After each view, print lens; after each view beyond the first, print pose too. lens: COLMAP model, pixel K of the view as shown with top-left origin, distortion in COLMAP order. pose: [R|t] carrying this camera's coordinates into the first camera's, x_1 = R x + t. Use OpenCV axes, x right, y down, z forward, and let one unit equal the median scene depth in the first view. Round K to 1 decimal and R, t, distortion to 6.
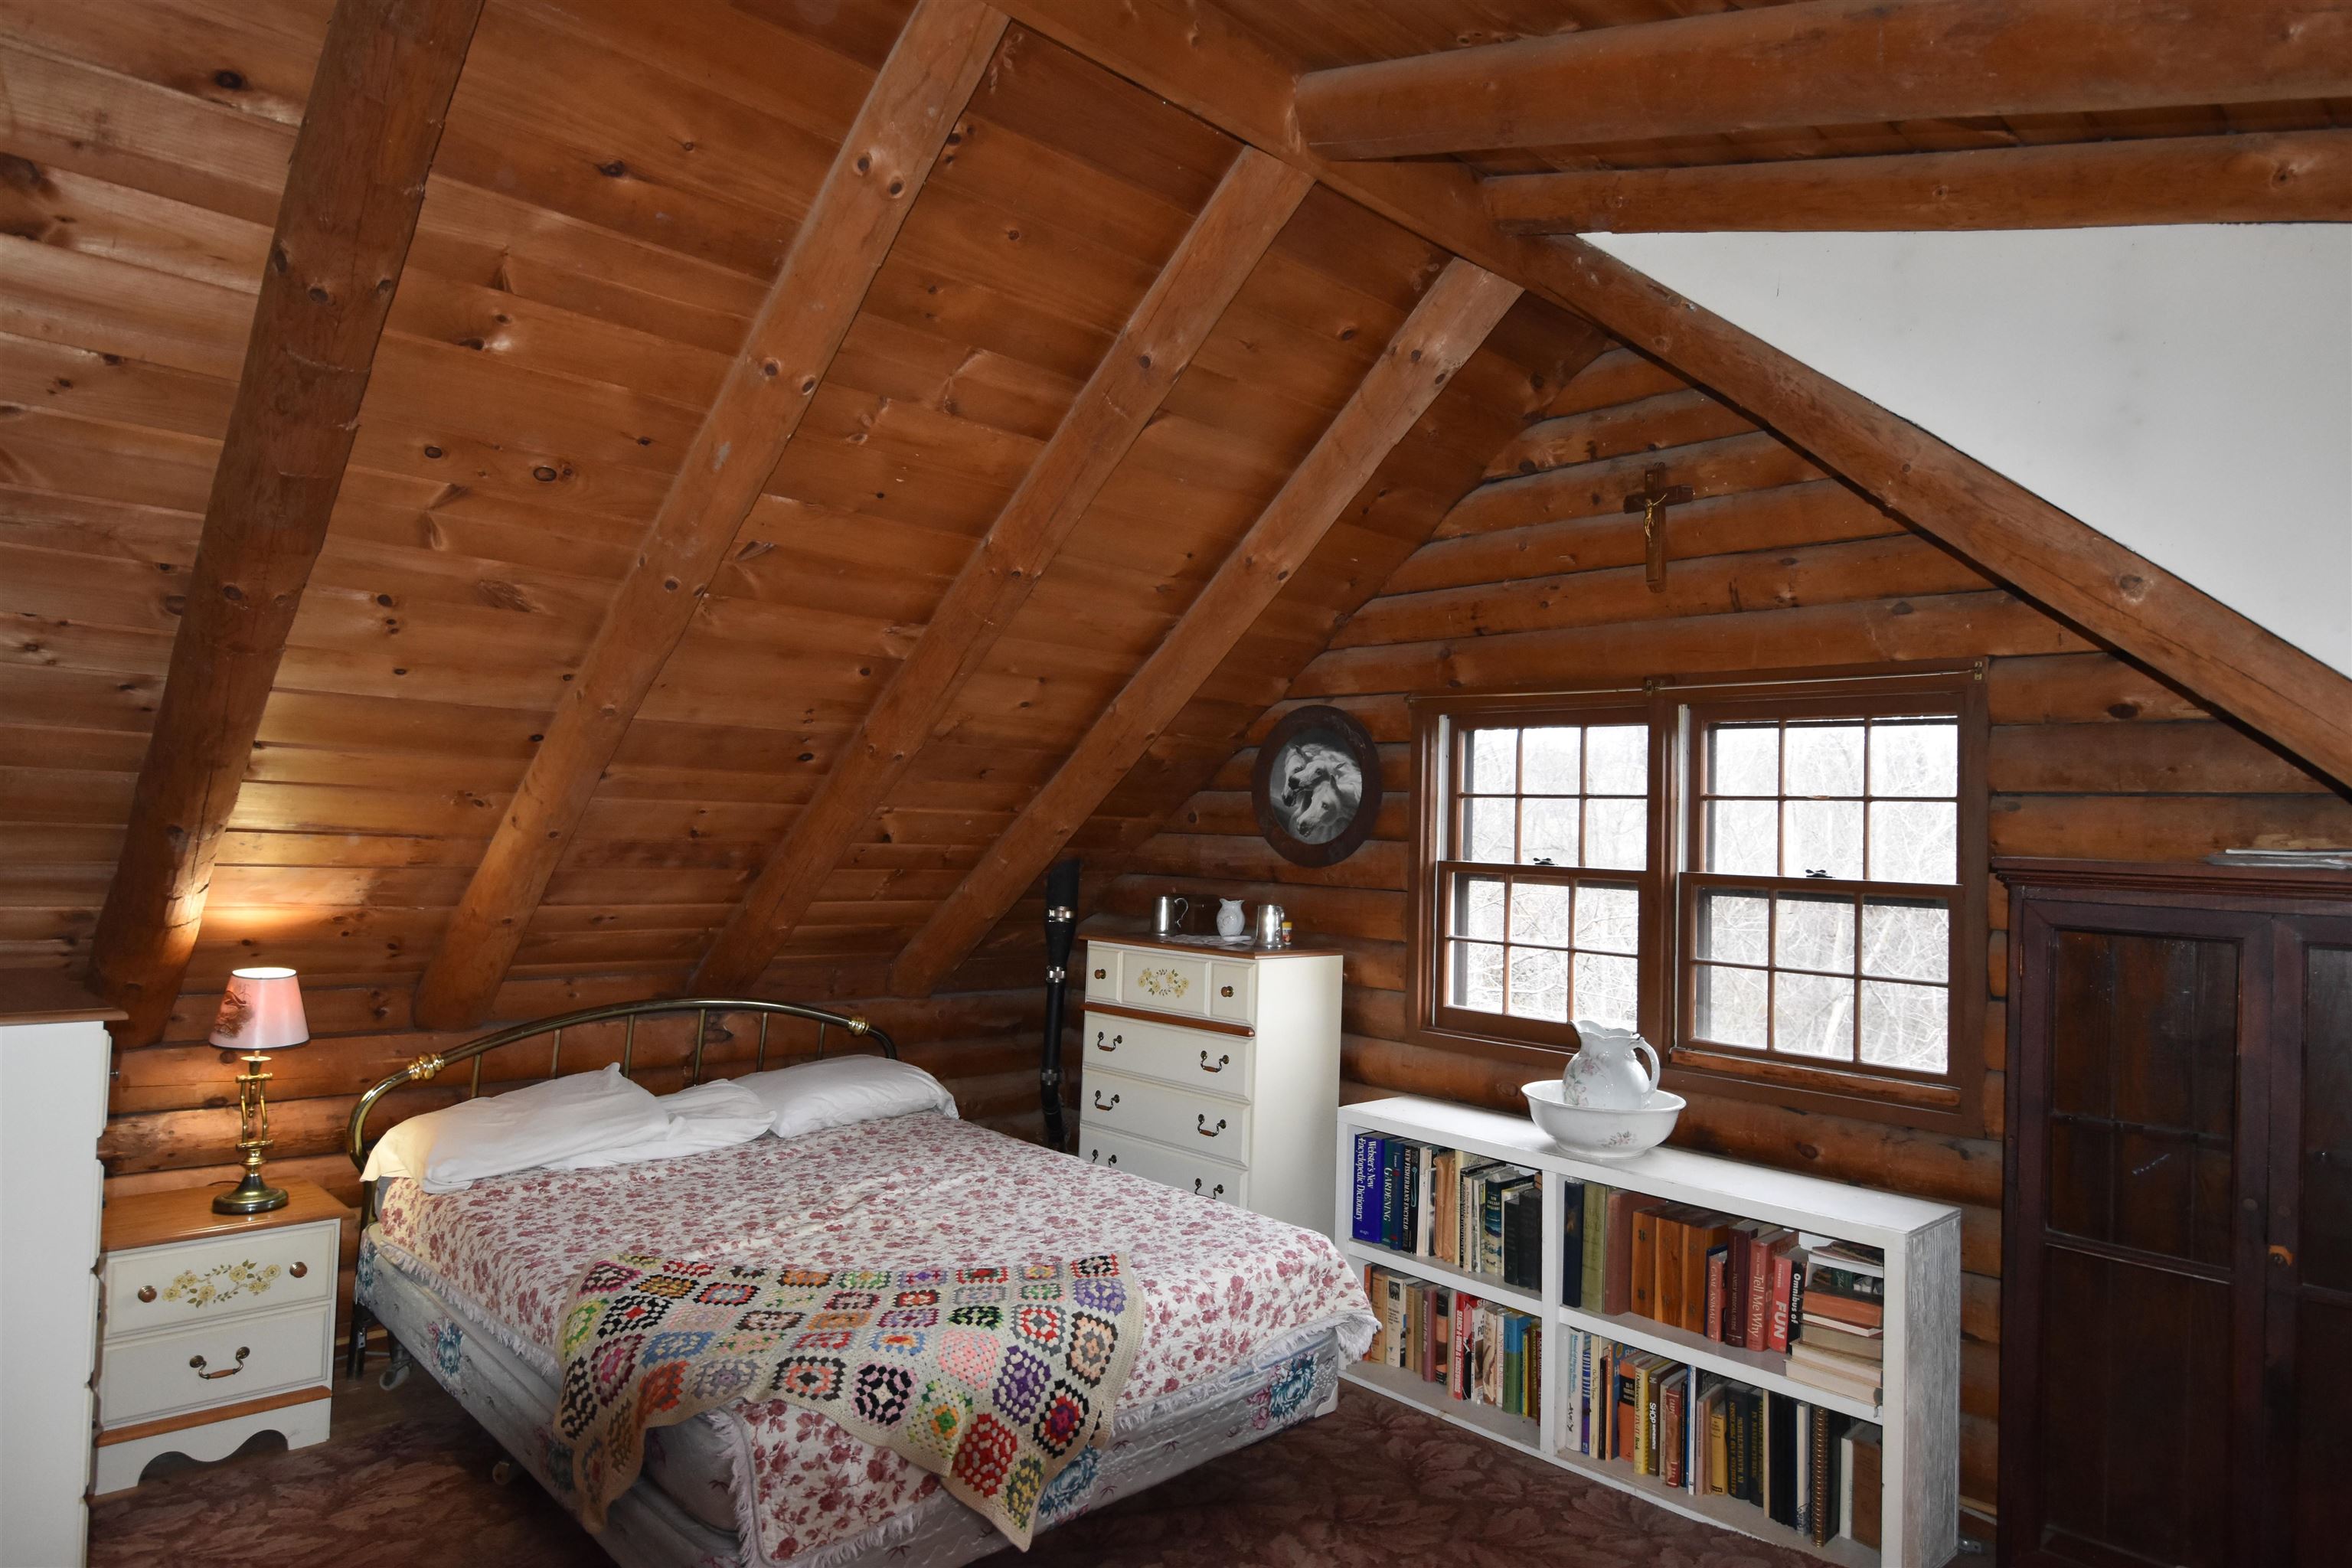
lens RADIAL K [[1398.6, 0, 1173.1], [0, 1398.6, 767.3], [0, 0, 1]] dist [0.039614, -0.052774]
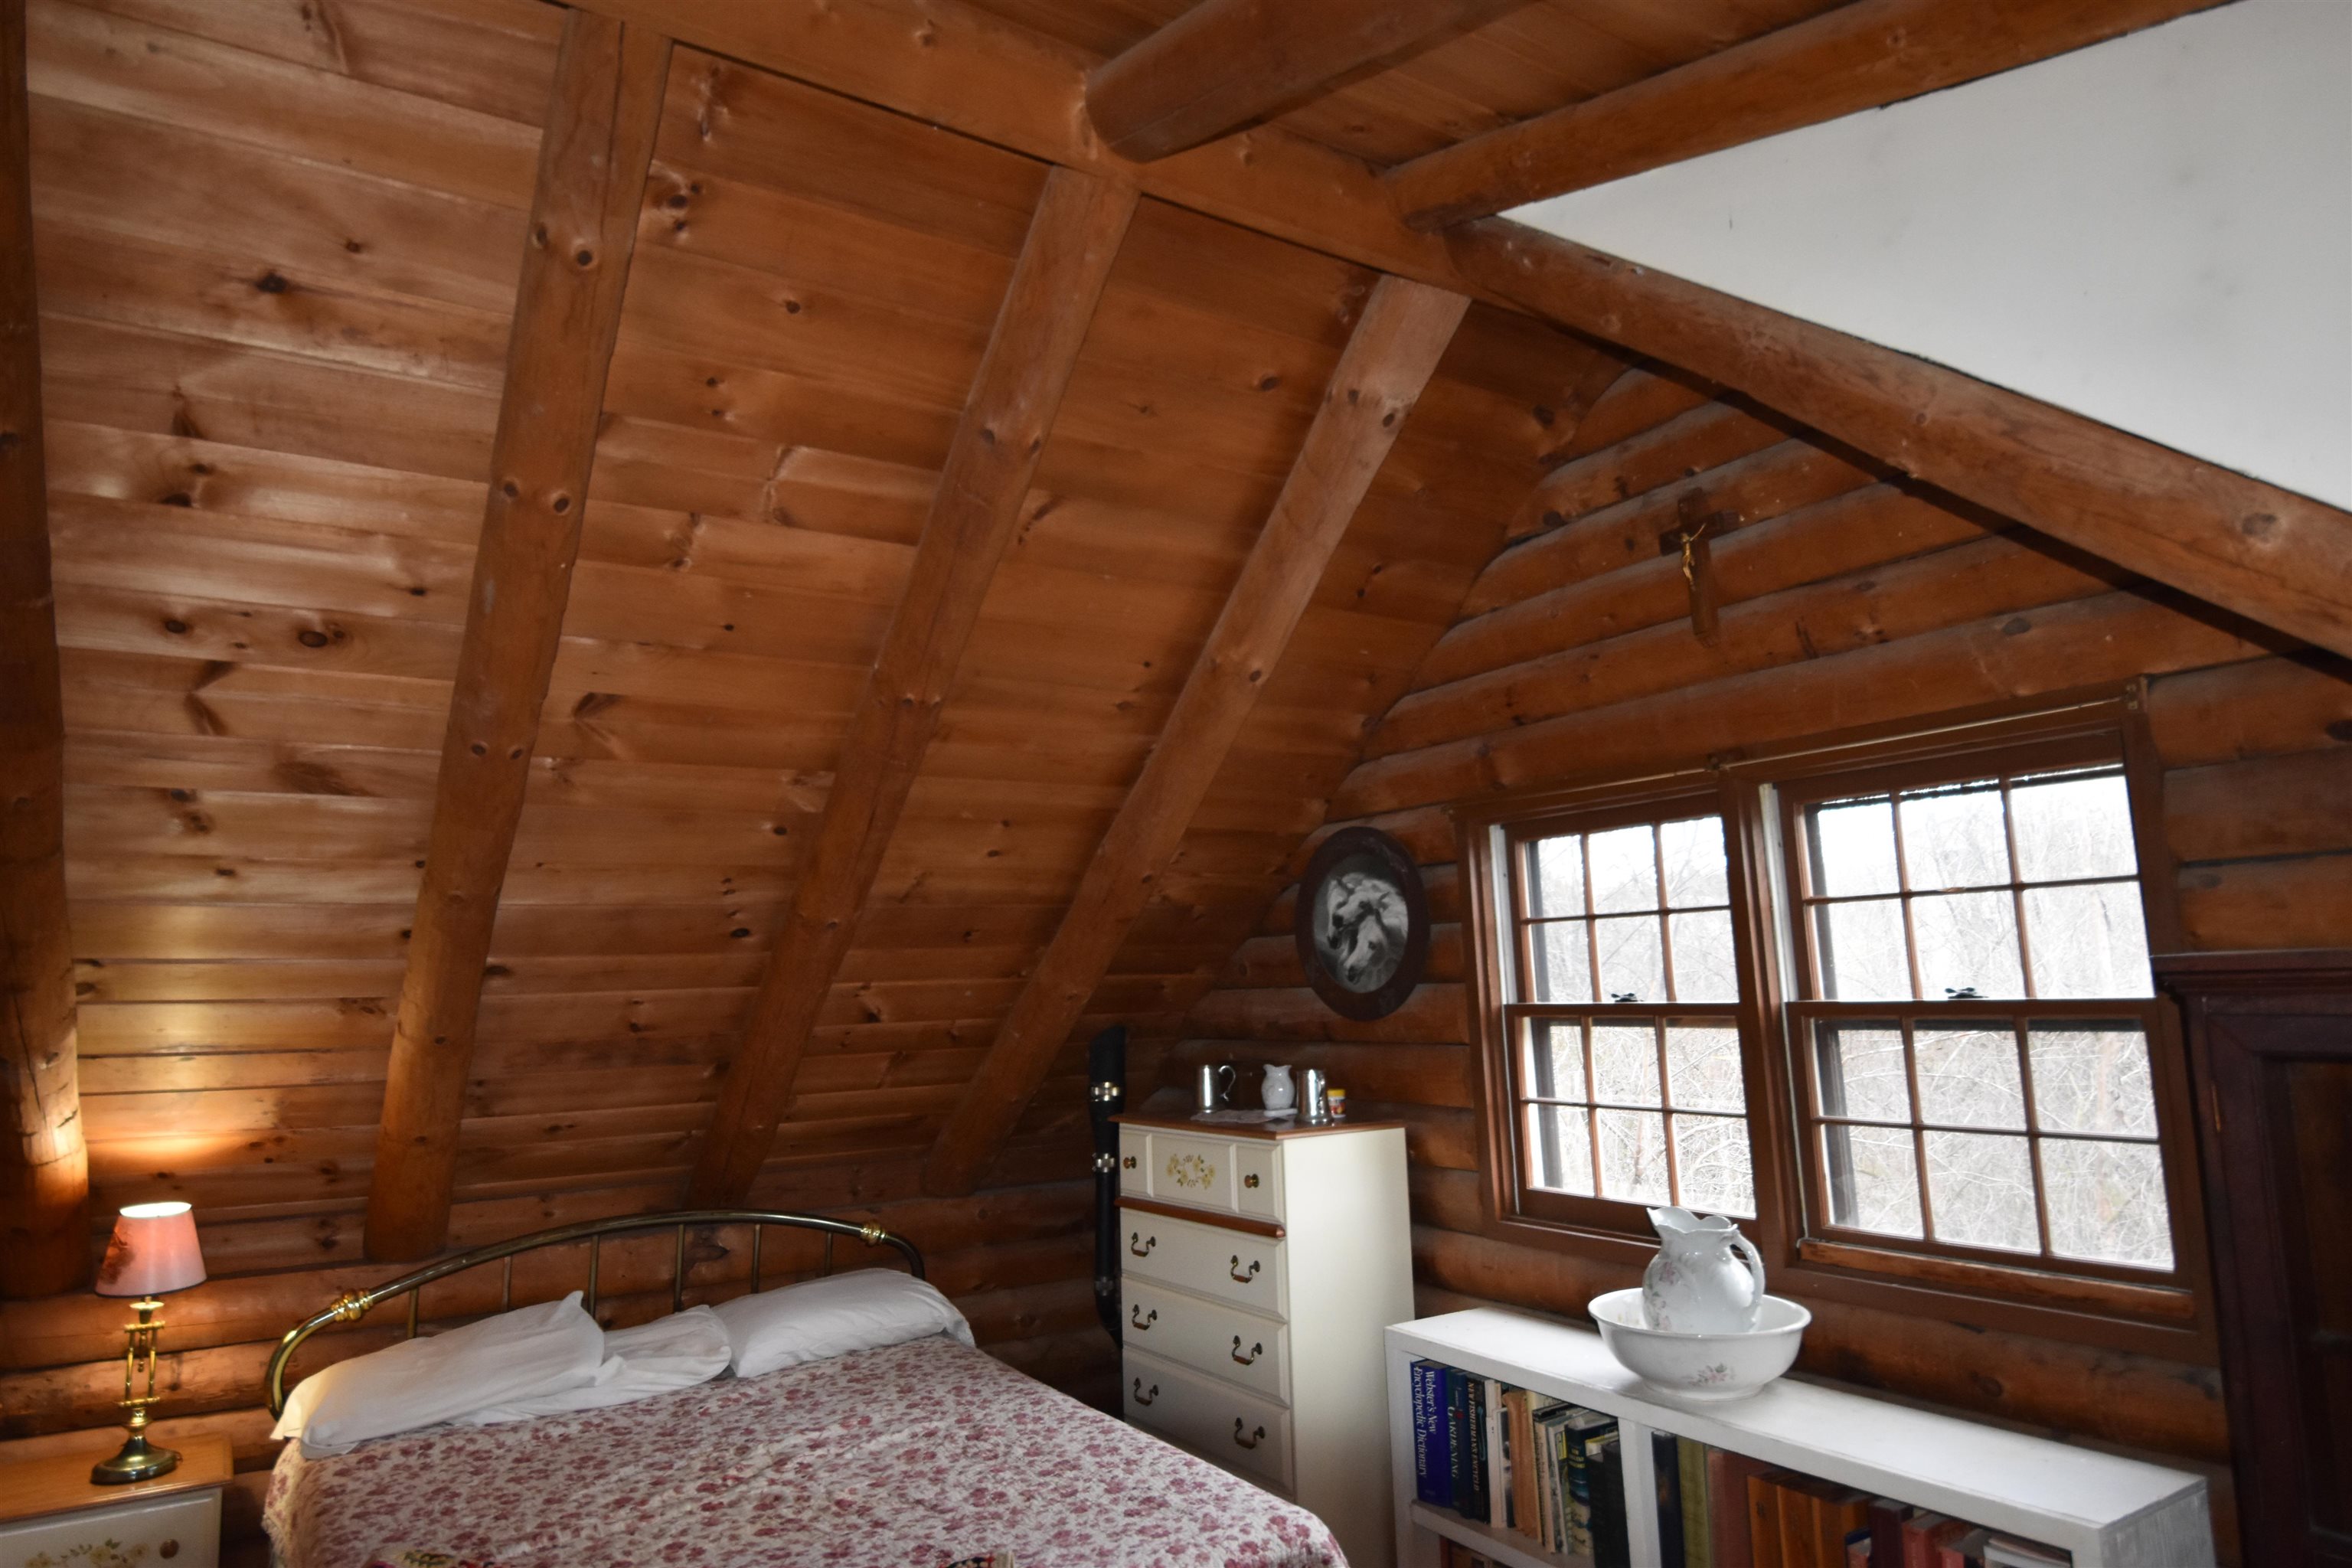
lens RADIAL K [[1408.6, 0, 1175.2], [0, 1408.6, 768.2], [0, 0, 1]] dist [0.039683, -0.051205]
pose [[0.979698, -0.092983, -0.177614, 0.196214], [0.073018, 0.990582, -0.115823, 0.014706], [0.186711, 0.100502, 0.977261, 0.181847]]
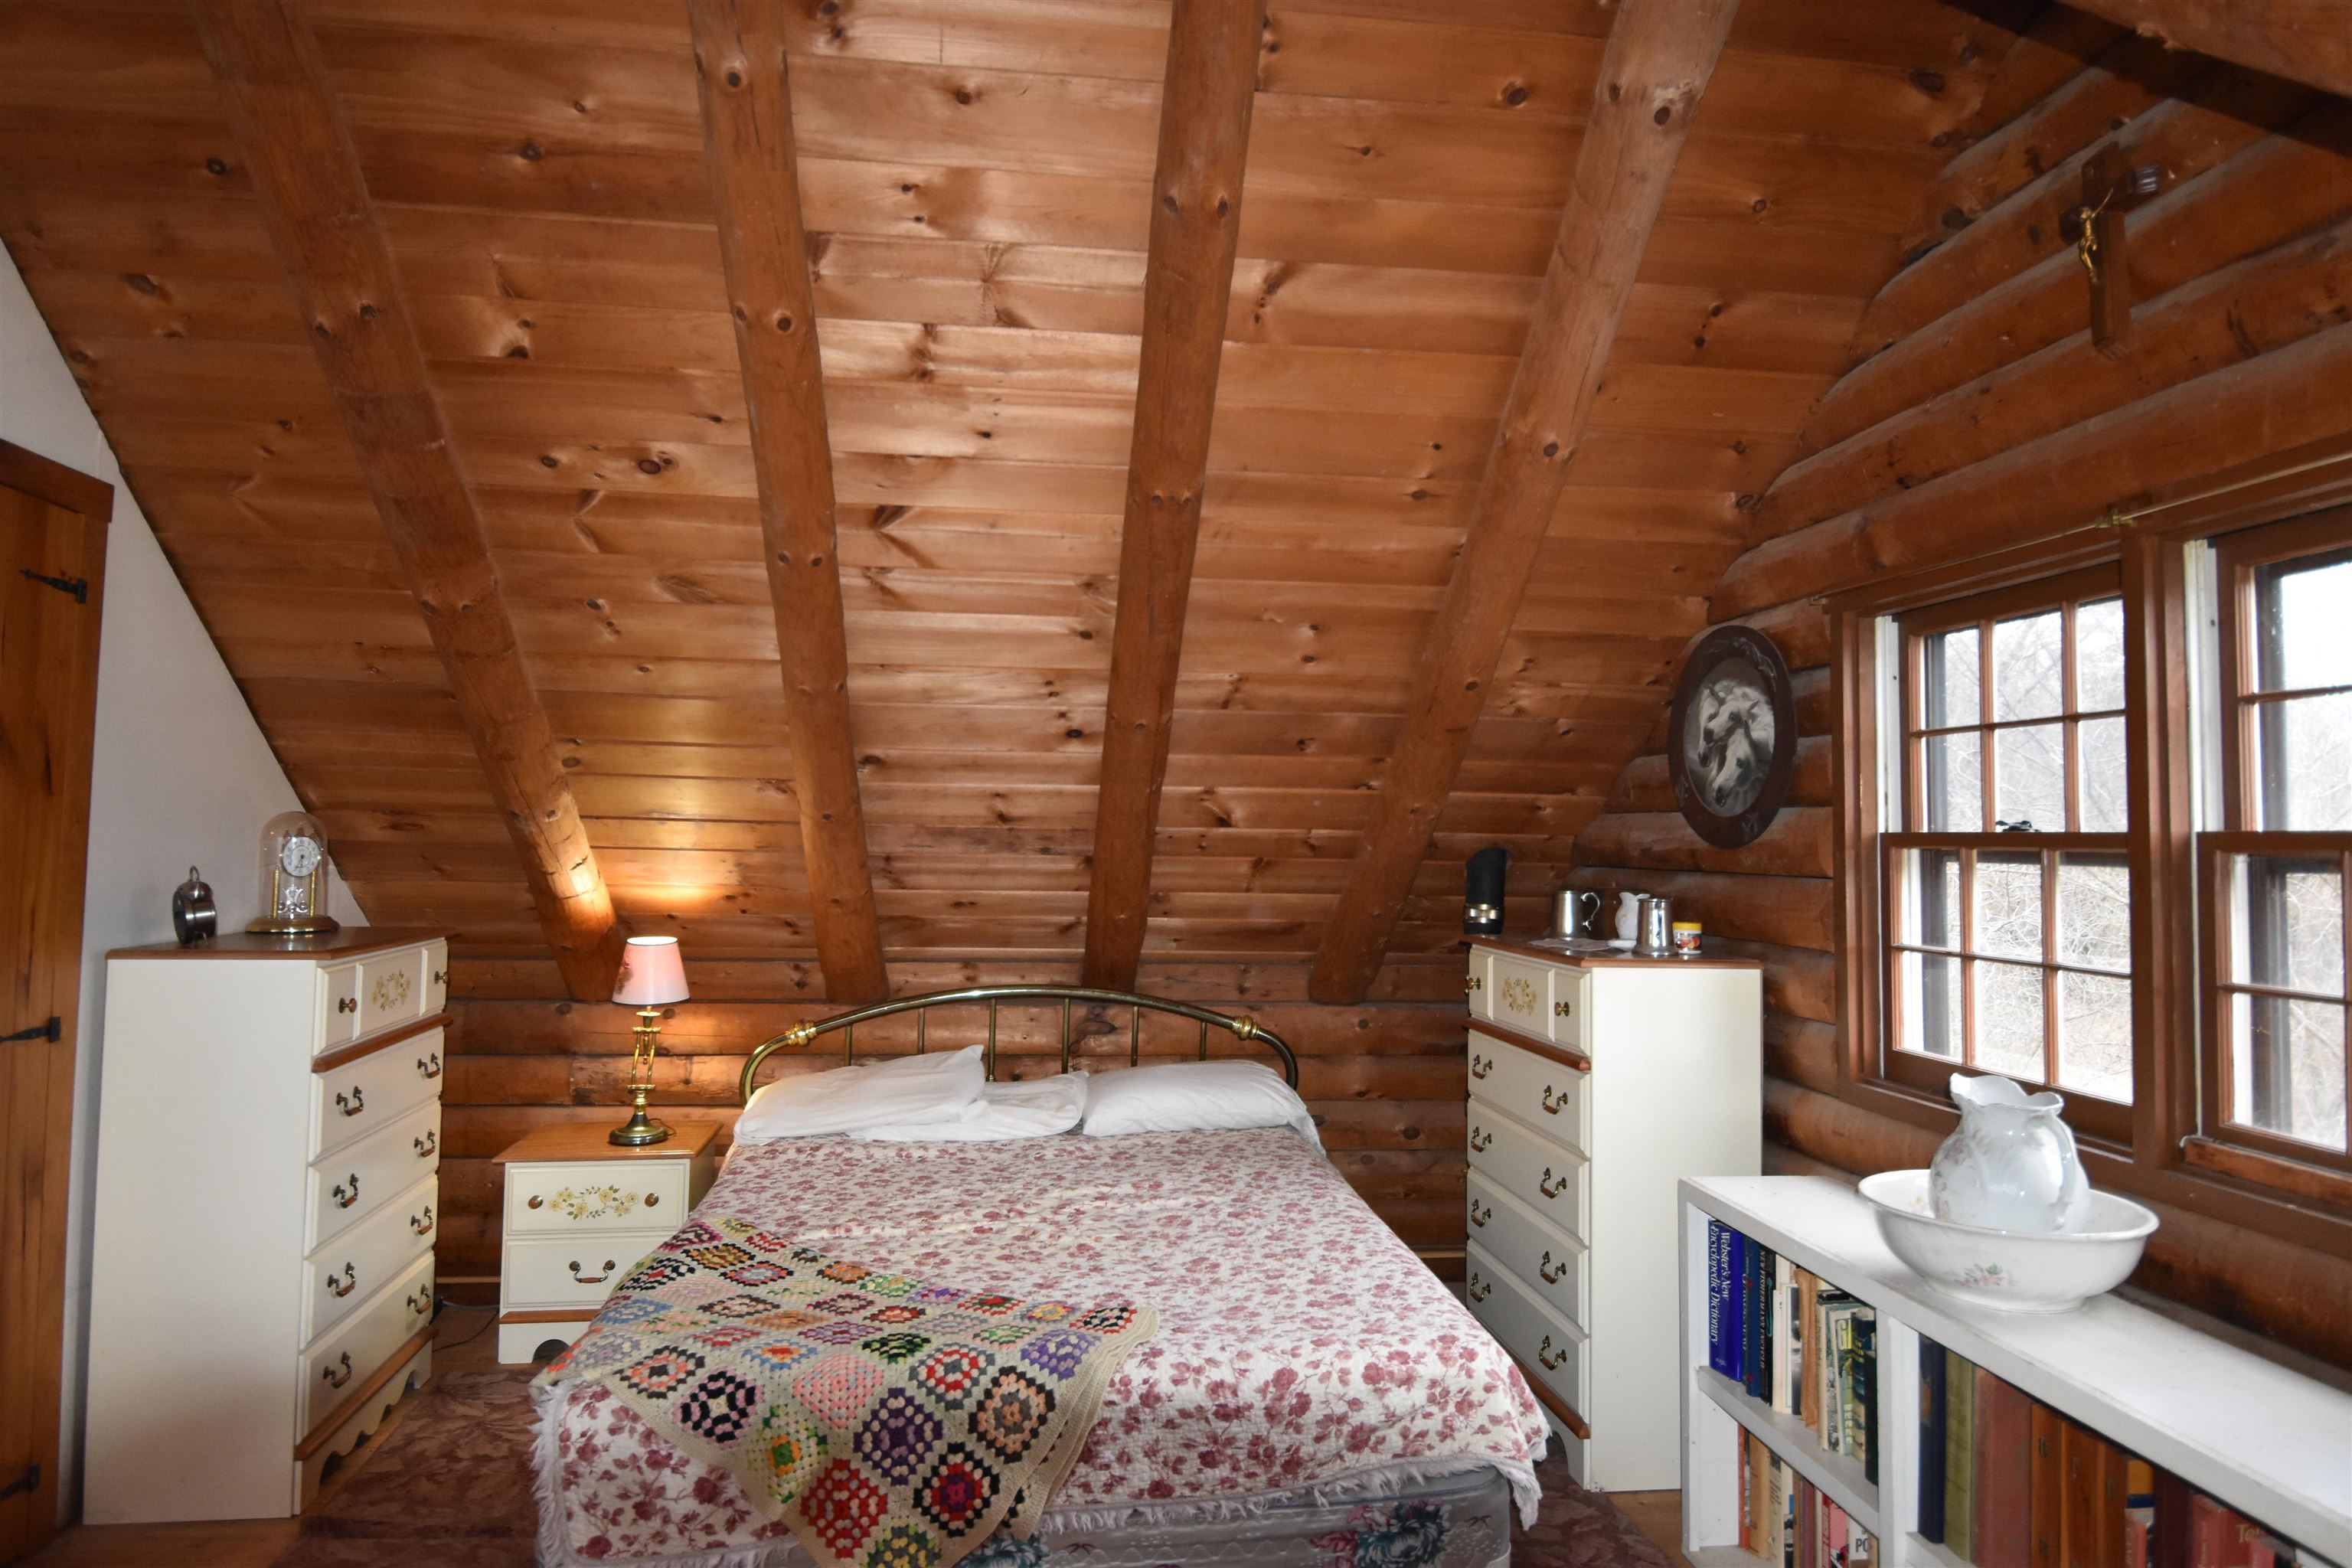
lens RADIAL K [[1398.6, 0, 1173.1], [0, 1398.6, 767.3], [0, 0, 1]] dist [0.039614, -0.052774]
pose [[0.802262, -0.050522, -0.594830, 0.392730], [0.037874, 0.998713, -0.033745, 0.055450], [0.595769, 0.004544, 0.803143, 0.307569]]
